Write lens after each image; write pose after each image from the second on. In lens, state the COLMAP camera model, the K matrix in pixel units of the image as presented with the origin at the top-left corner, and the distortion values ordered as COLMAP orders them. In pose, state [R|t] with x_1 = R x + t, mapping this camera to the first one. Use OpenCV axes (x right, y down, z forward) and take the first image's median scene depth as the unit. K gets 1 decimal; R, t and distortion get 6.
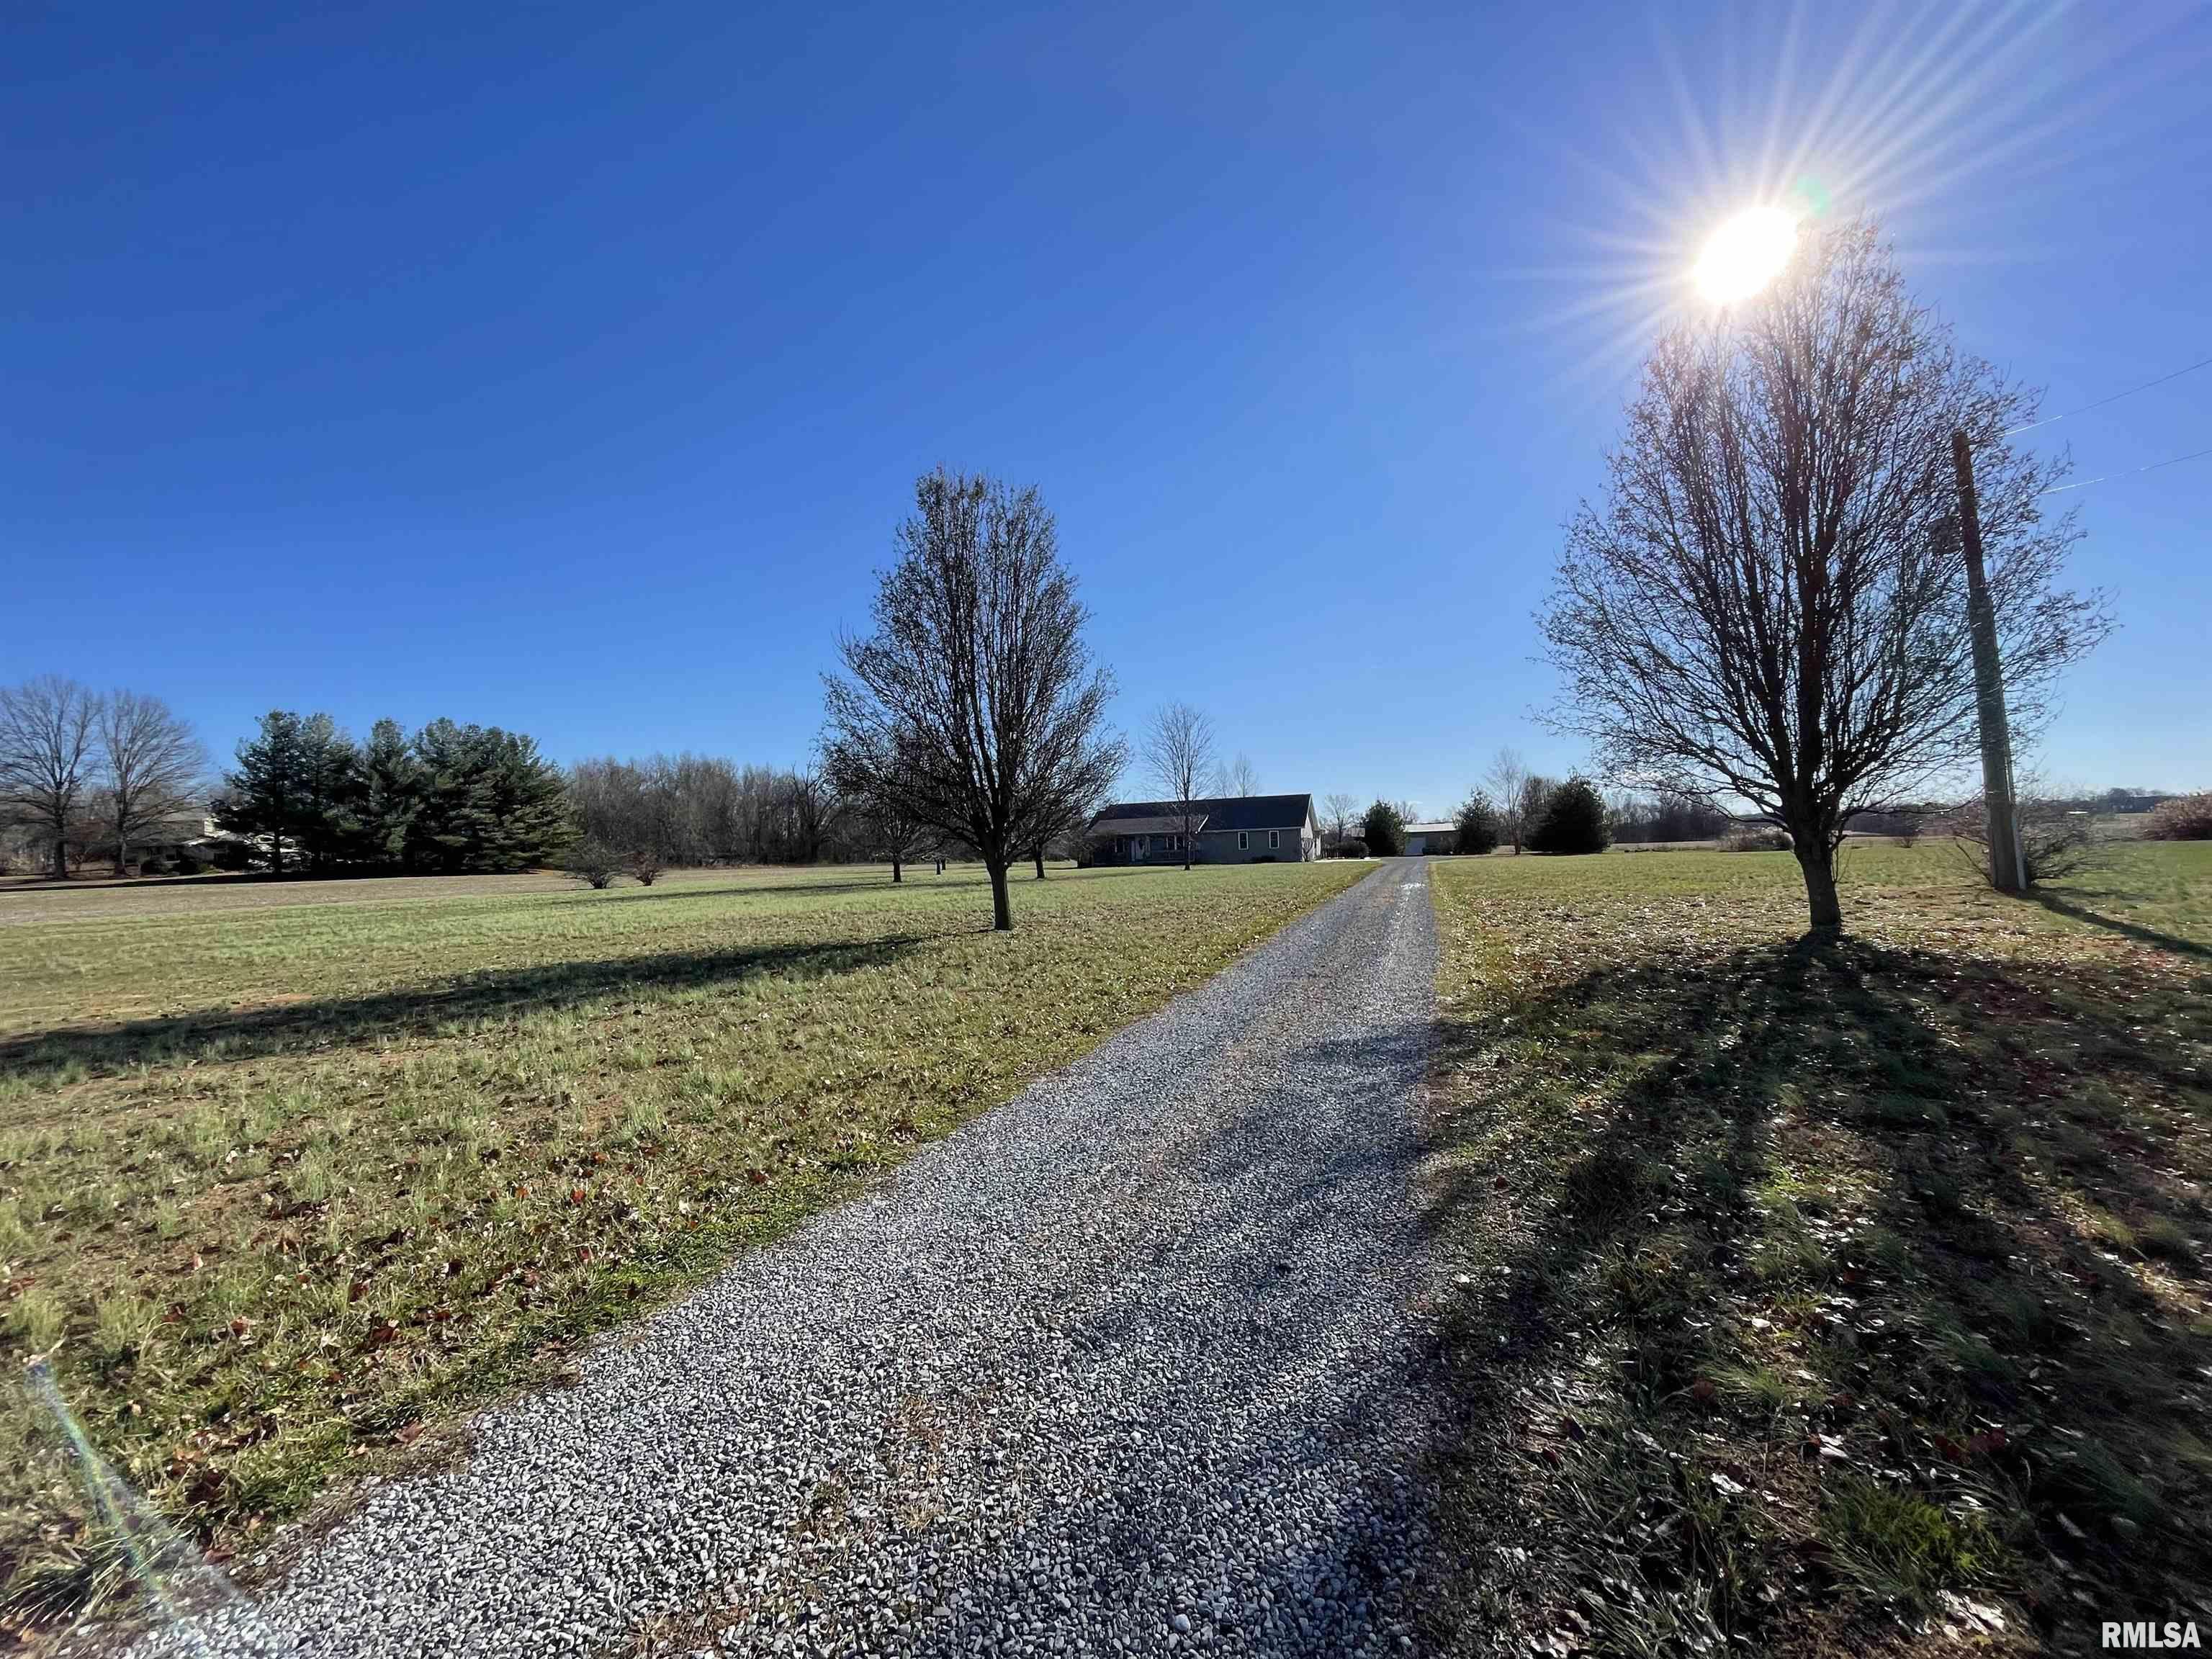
lens RADIAL K [[916.4, 0, 1095.0], [0, 916.4, 855.8], [0, 0, 1]] dist [-0.003060, -0.000338]
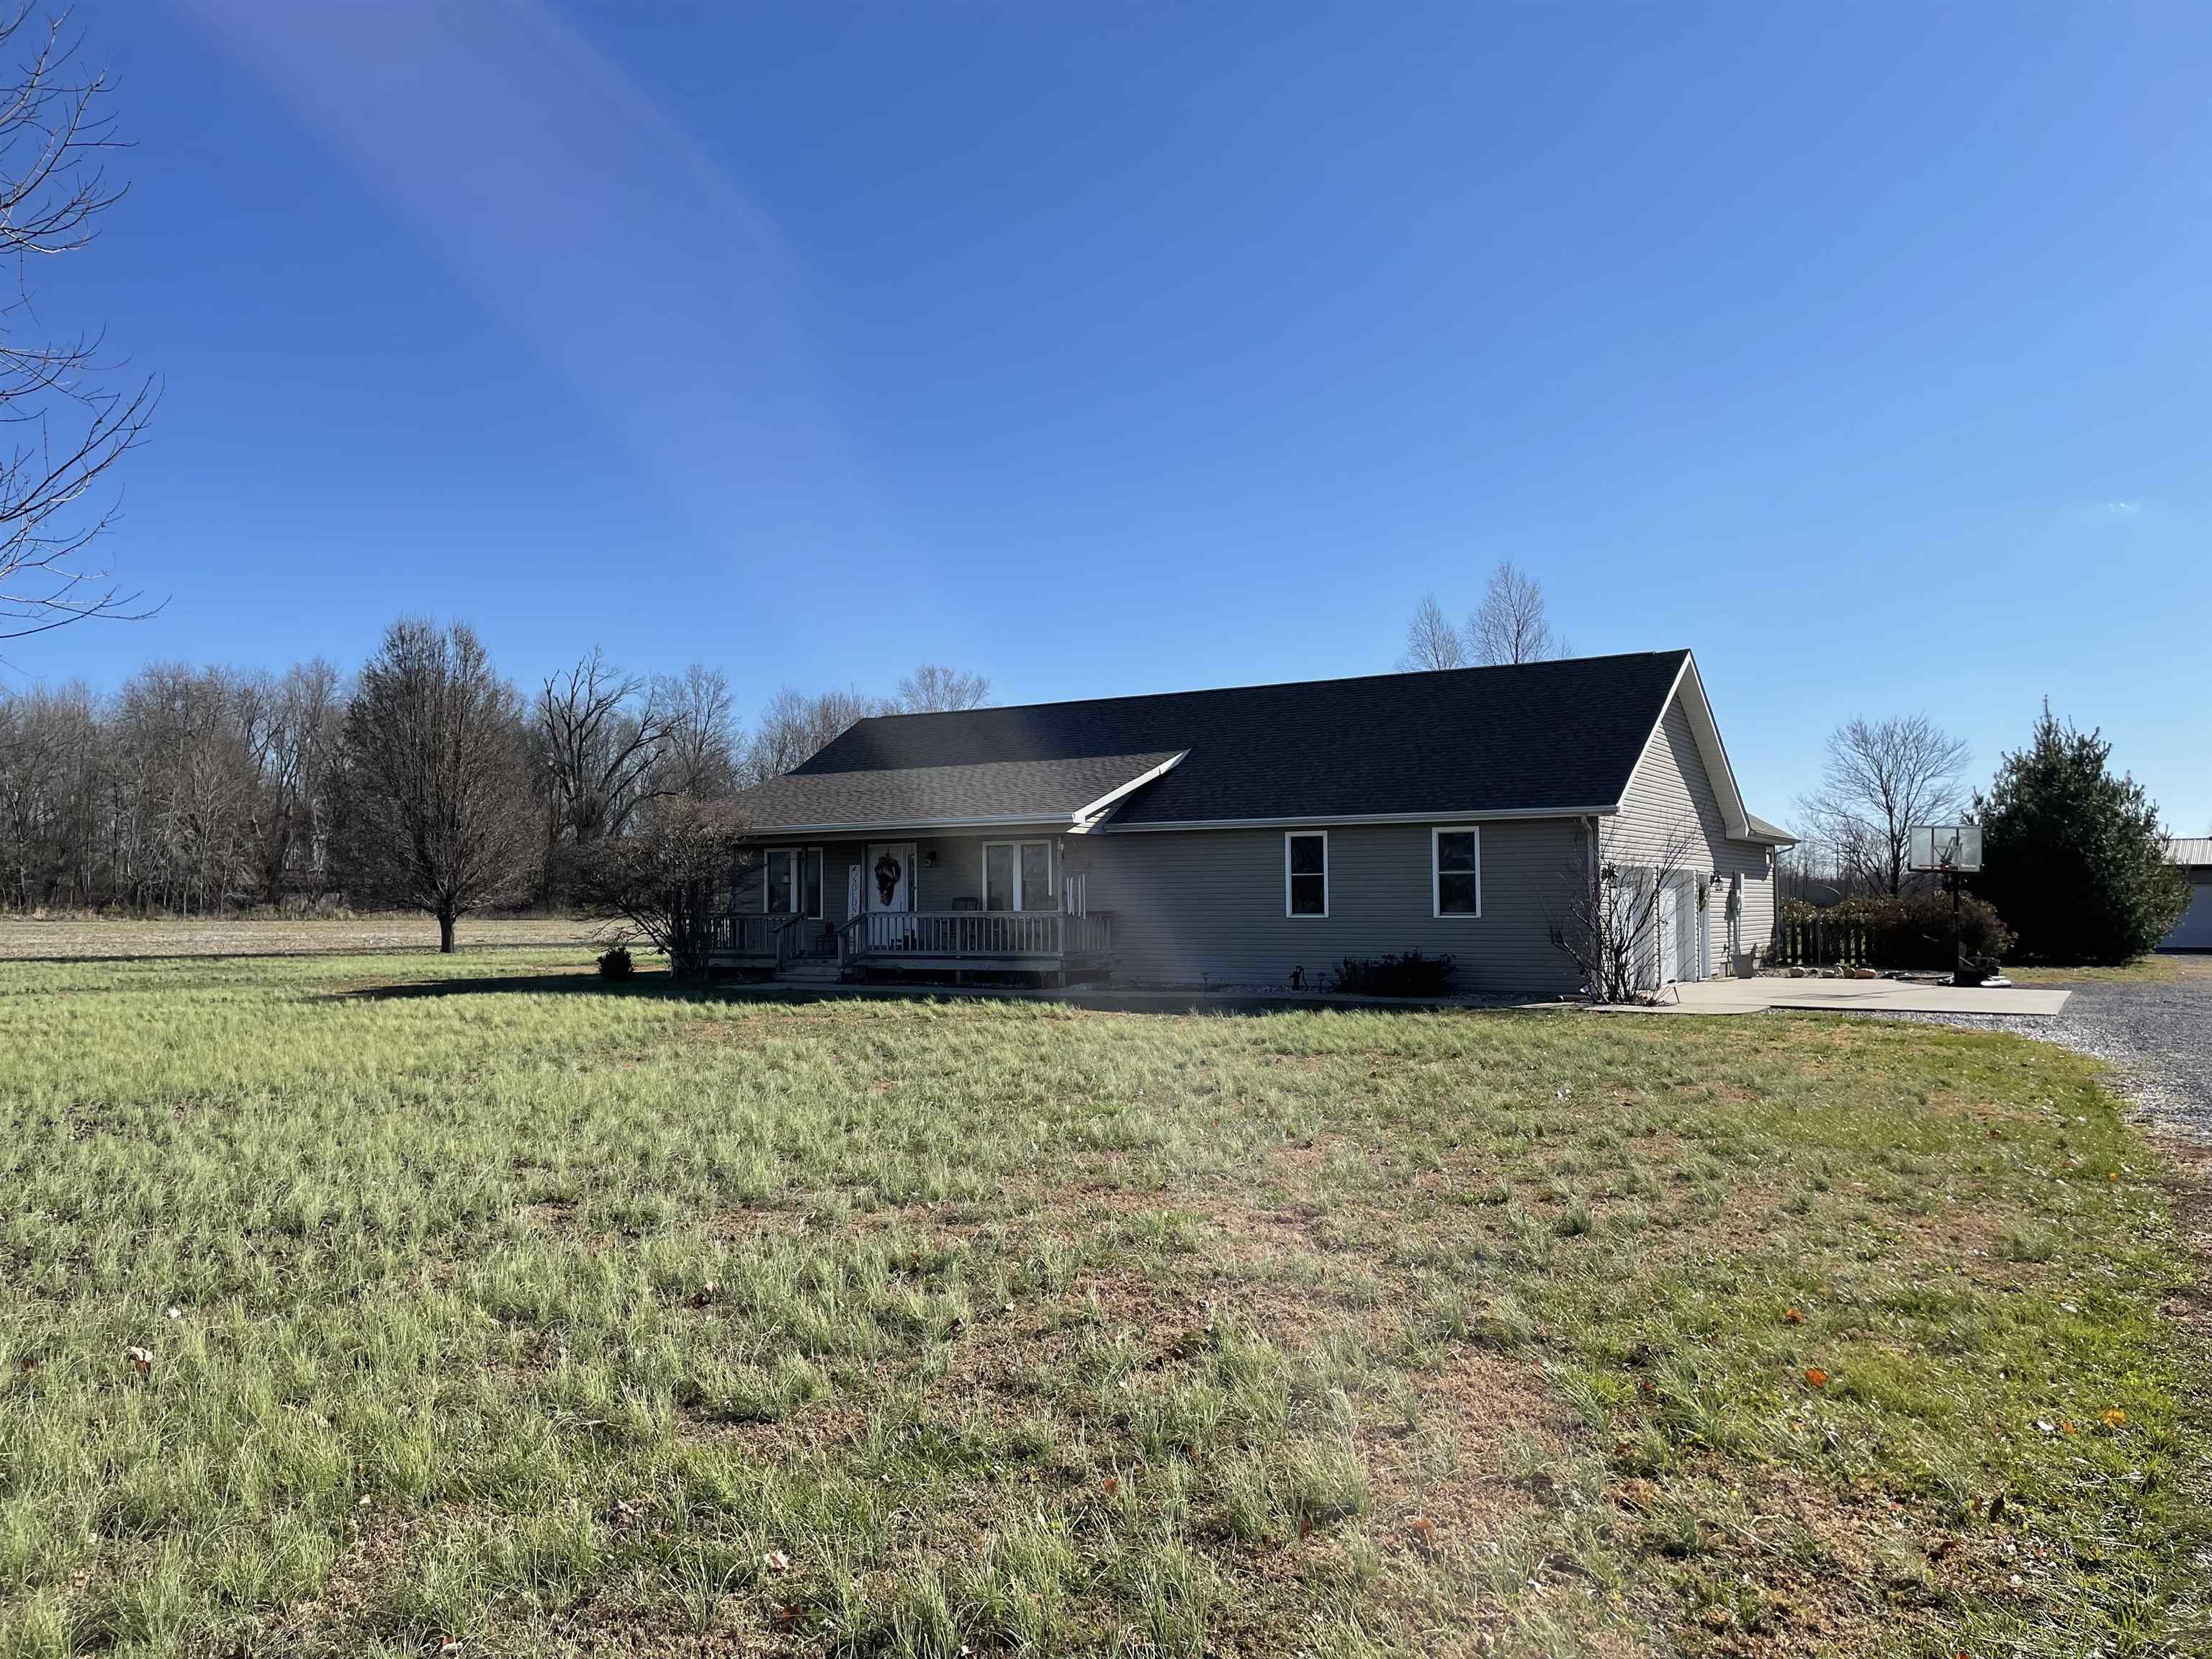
lens RADIAL K [[1714.7, 0, 1106.0], [0, 1714.7, 829.5], [0, 0, 1]] dist [0.110305, -0.166853]
pose [[0.981974, 0.020785, -0.187871, 0.478321], [-0.028359, 0.998886, -0.037716, -0.028065], [0.186877, 0.042364, 0.981469, 1.588583]]
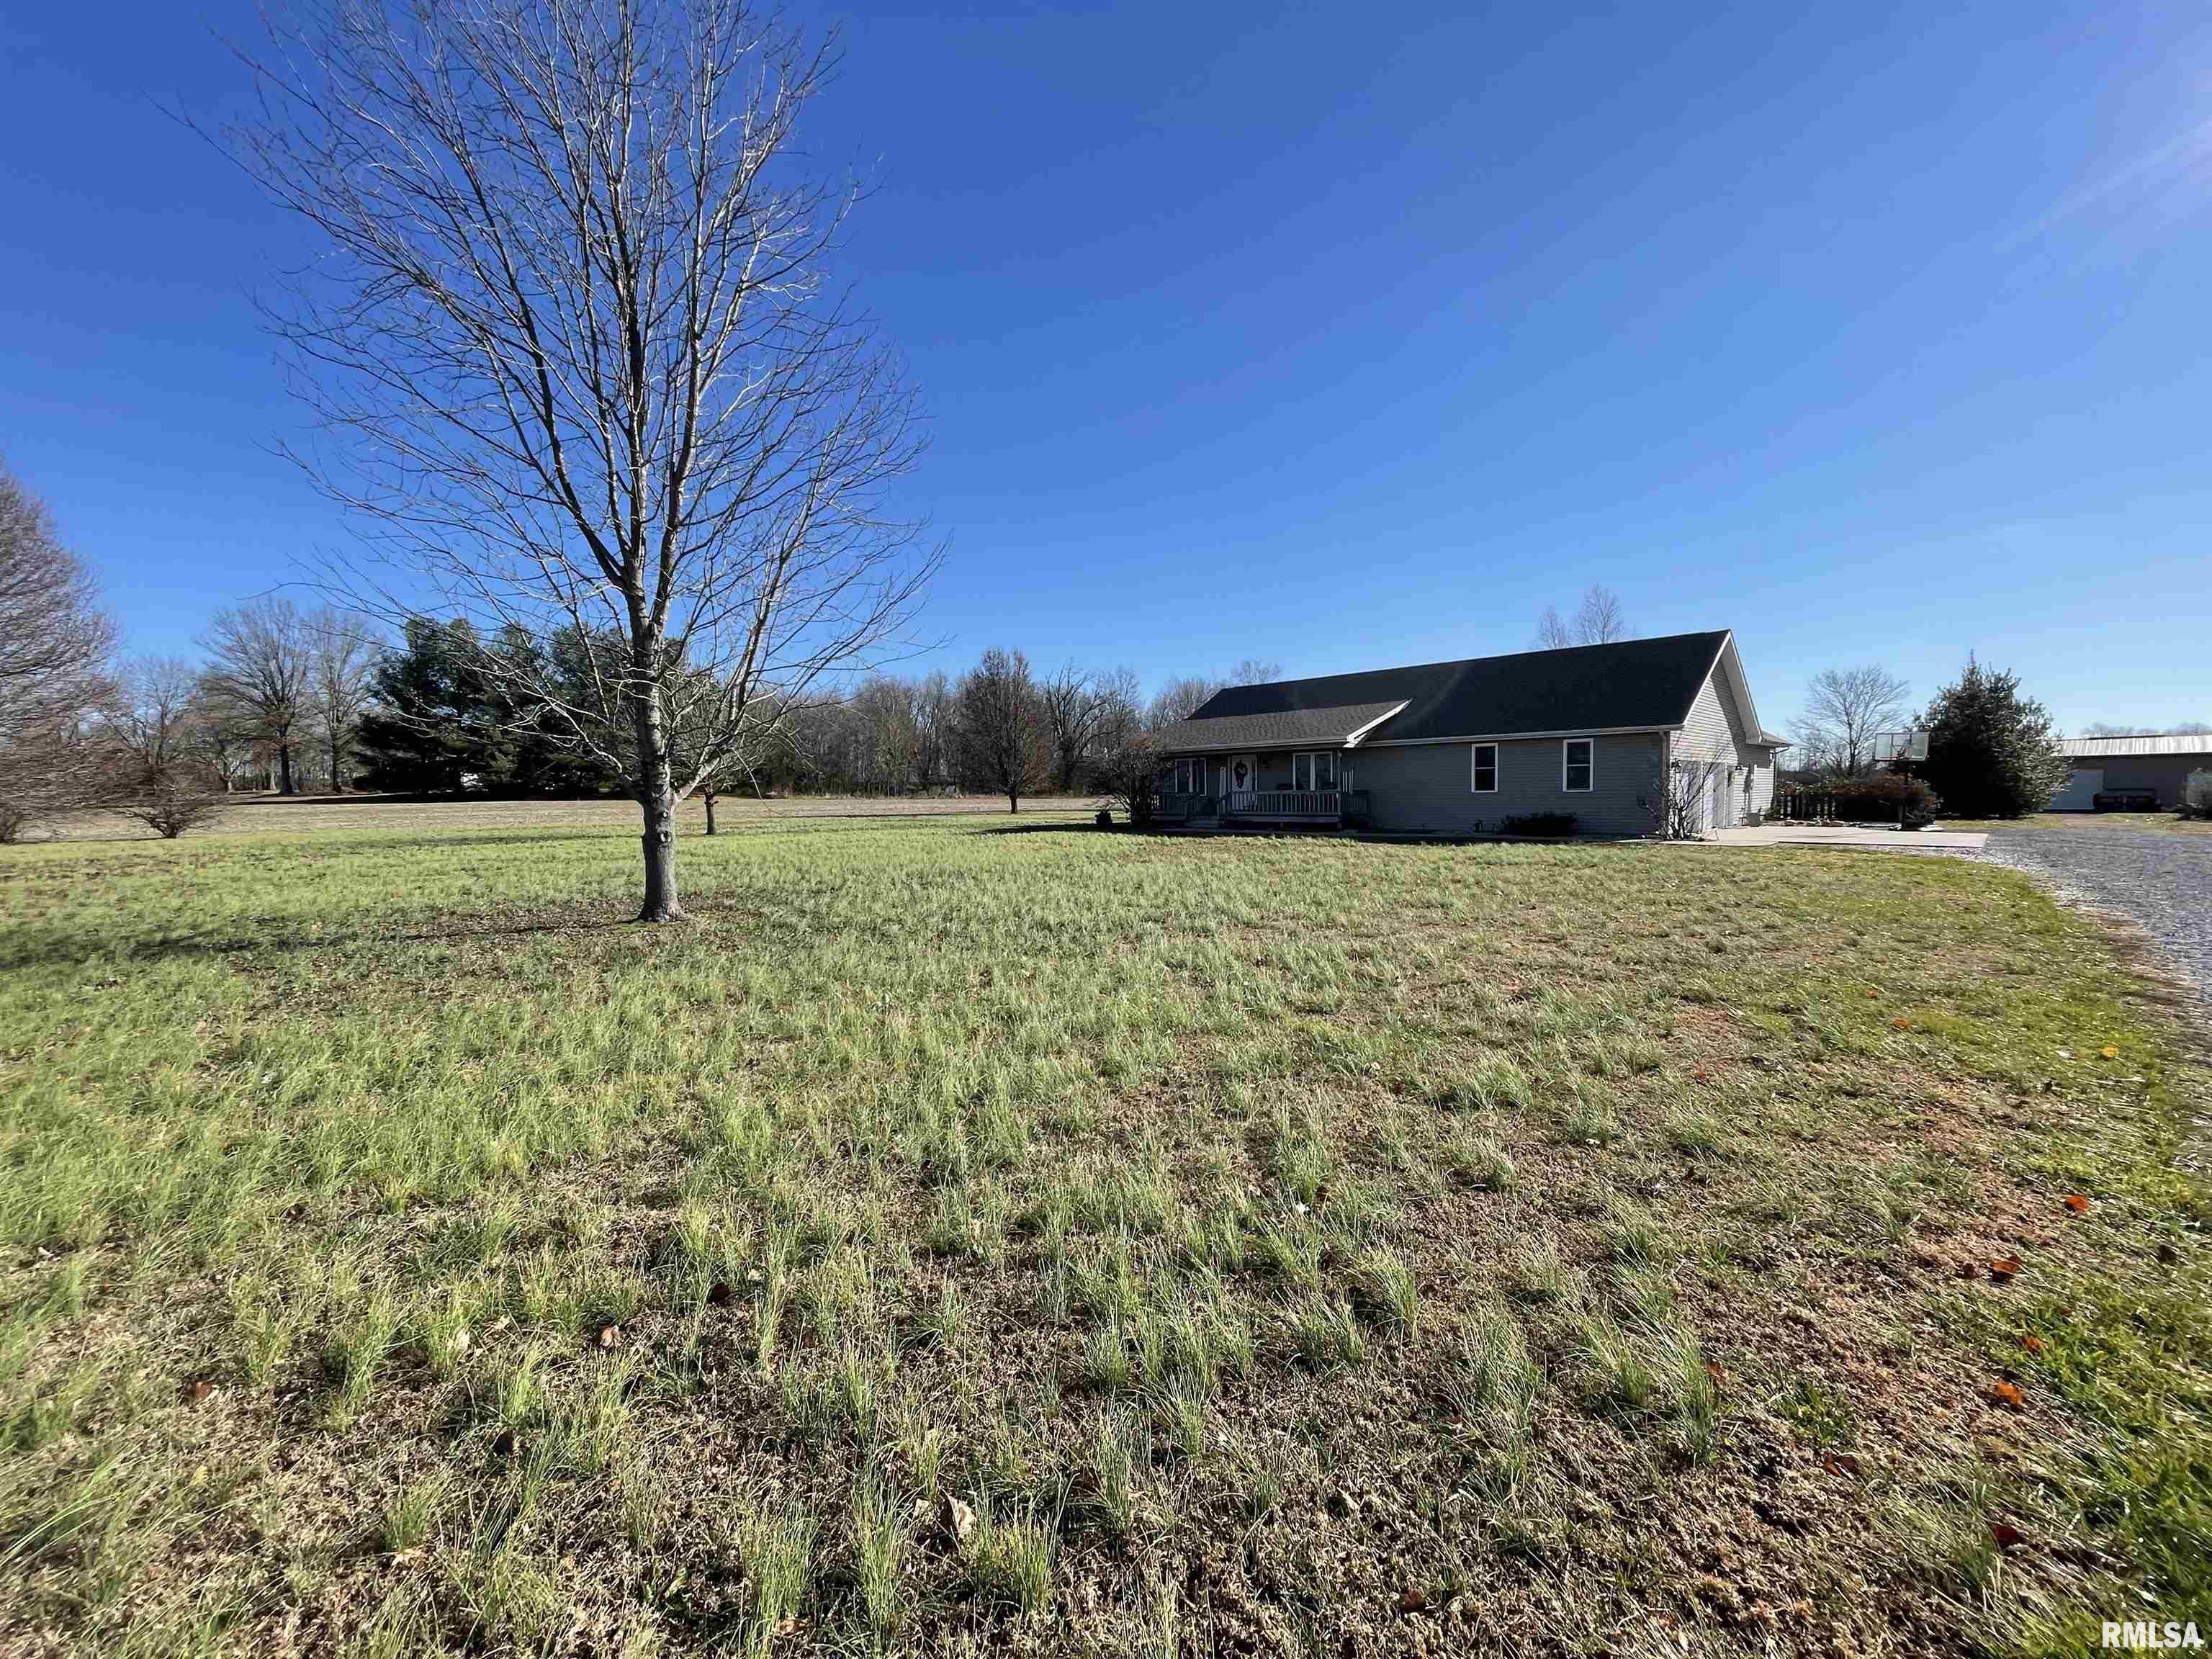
lens RADIAL K [[916.4, 0, 1095.0], [0, 916.4, 855.8], [0, 0, 1]] dist [-0.003060, -0.000338]
pose [[0.903598, 0.052337, -0.425172, 0.451408], [-0.018895, 0.996412, 0.082497, -0.023333], [0.427964, -0.066510, 0.901345, 1.562242]]
